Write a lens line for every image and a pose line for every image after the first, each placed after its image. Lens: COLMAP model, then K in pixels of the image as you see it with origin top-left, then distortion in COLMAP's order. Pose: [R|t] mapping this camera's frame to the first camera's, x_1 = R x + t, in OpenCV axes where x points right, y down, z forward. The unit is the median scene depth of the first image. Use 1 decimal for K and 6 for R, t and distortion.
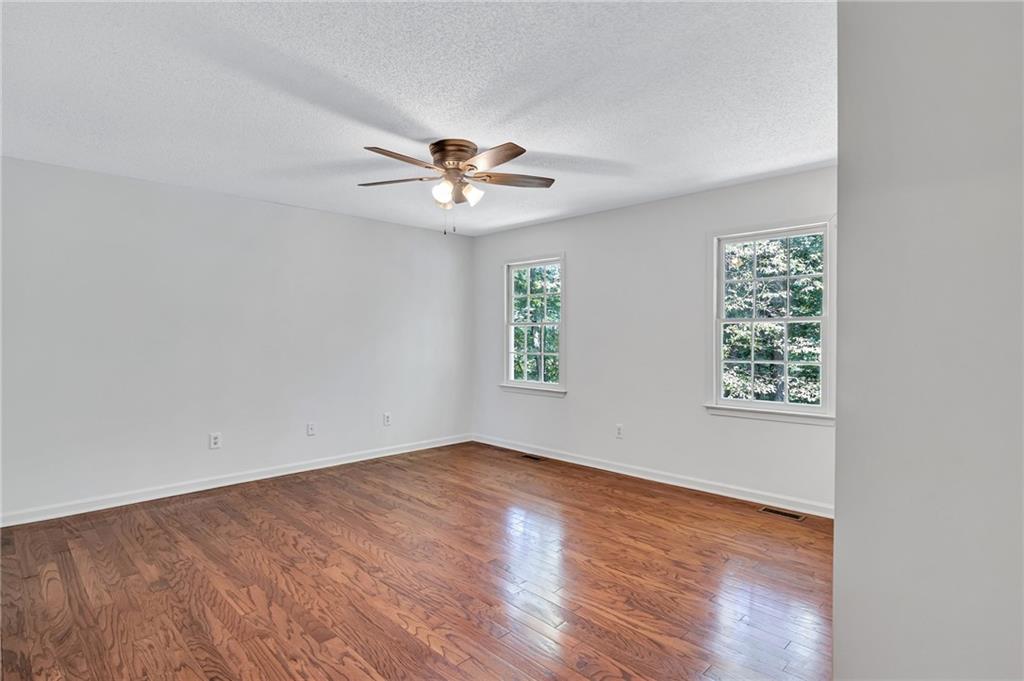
lens RADIAL K [[516.3, 0, 512.2], [0, 516.3, 339.2], [0, 0, 1]] dist [-0.014234, 0.001941]
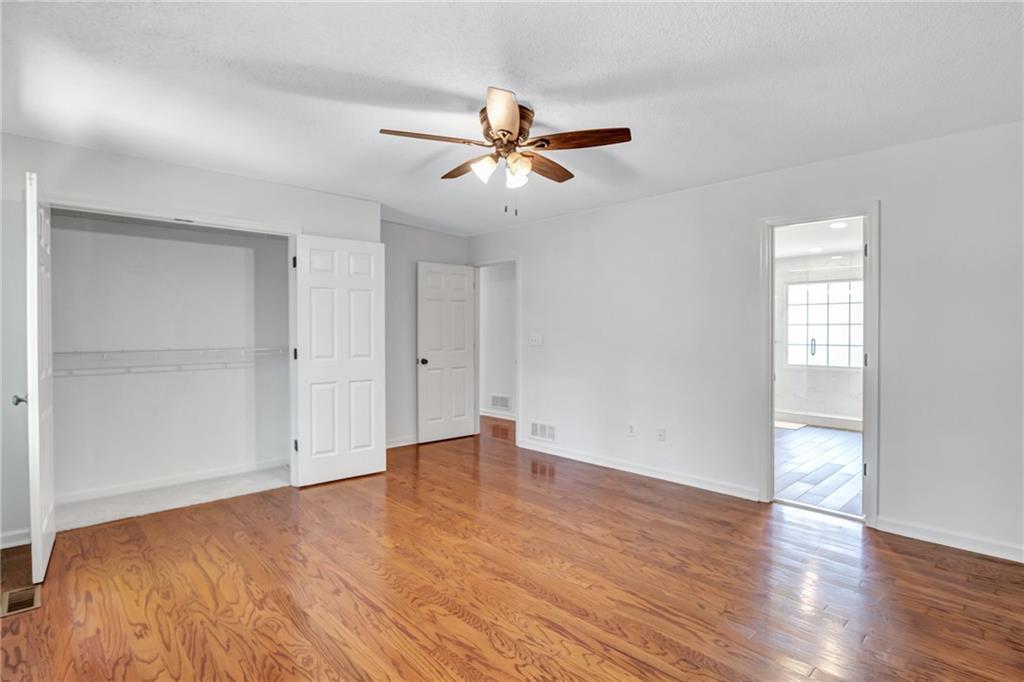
lens RADIAL K [[516.3, 0, 508.9], [0, 516.3, 338.0], [0, 0, 1]] dist [-0.014234, 0.001941]
pose [[-0.999434, -0.003834, 0.033417, -0.143854], [-0.003180, 0.999803, 0.019603, -0.015974], [-0.033486, 0.019485, -0.999249, 1.840718]]
